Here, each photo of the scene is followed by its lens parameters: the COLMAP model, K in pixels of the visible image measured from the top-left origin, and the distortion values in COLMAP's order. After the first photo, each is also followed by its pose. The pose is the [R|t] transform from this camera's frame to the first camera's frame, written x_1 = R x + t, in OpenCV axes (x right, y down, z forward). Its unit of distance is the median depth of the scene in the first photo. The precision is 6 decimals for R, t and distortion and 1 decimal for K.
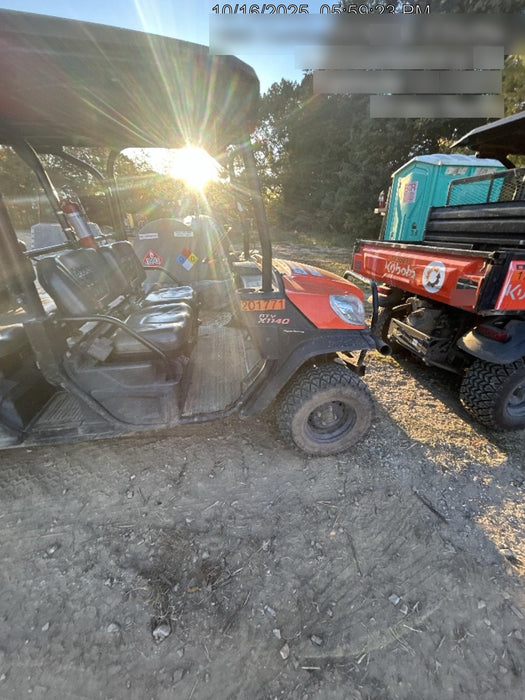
lens RADIAL K [[279.7, 0, 262.5], [0, 279.7, 348.0], [0, 0, 1]] dist [0.001553, -0.001411]
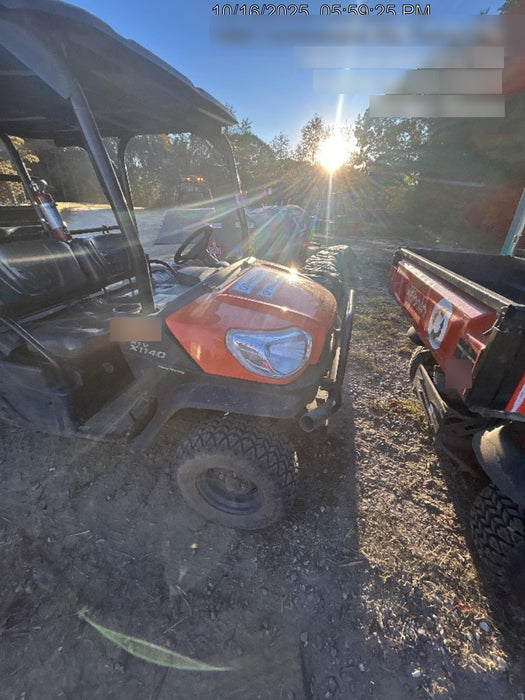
lens RADIAL K [[279.7, 0, 263.8], [0, 279.7, 348.4], [0, 0, 1]] dist [0.001553, -0.001411]
pose [[0.919306, 0.196647, -0.340890, 0.542416], [-0.184762, 0.980474, 0.067335, -0.193945], [0.347475, 0.001082, 0.937688, 0.338359]]
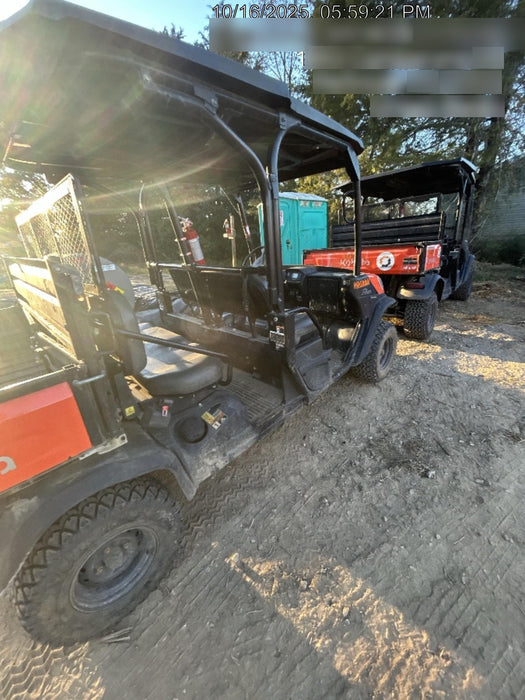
lens RADIAL K [[279.7, 0, 262.2], [0, 279.7, 348.0], [0, 0, 1]] dist [0.001553, -0.001411]
pose [[0.797811, -0.273065, 0.537525, -1.229519], [0.318902, 0.947753, 0.008139, 0.000278], [-0.511663, 0.164924, 0.843209, 0.010852]]
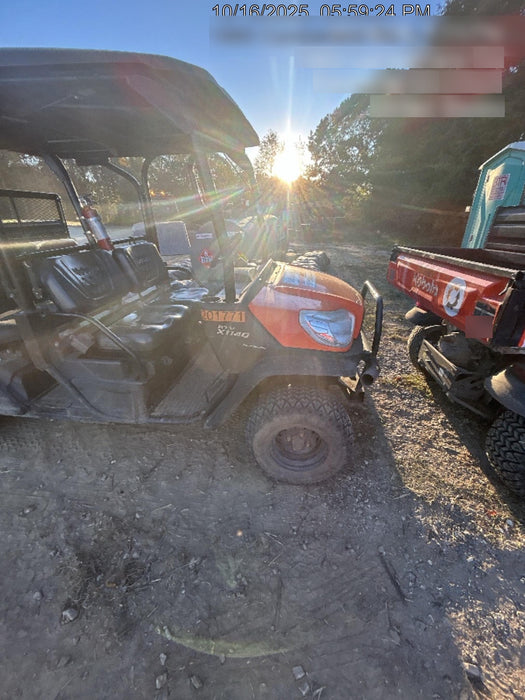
lens RADIAL K [[279.7, 0, 263.4], [0, 279.7, 348.0], [0, 0, 1]] dist [0.001553, -0.001411]
pose [[0.961742, 0.114077, -0.249077, 0.341466], [-0.112966, 0.993421, 0.018799, -0.068369], [0.249582, 0.010058, 0.968301, 0.096901]]
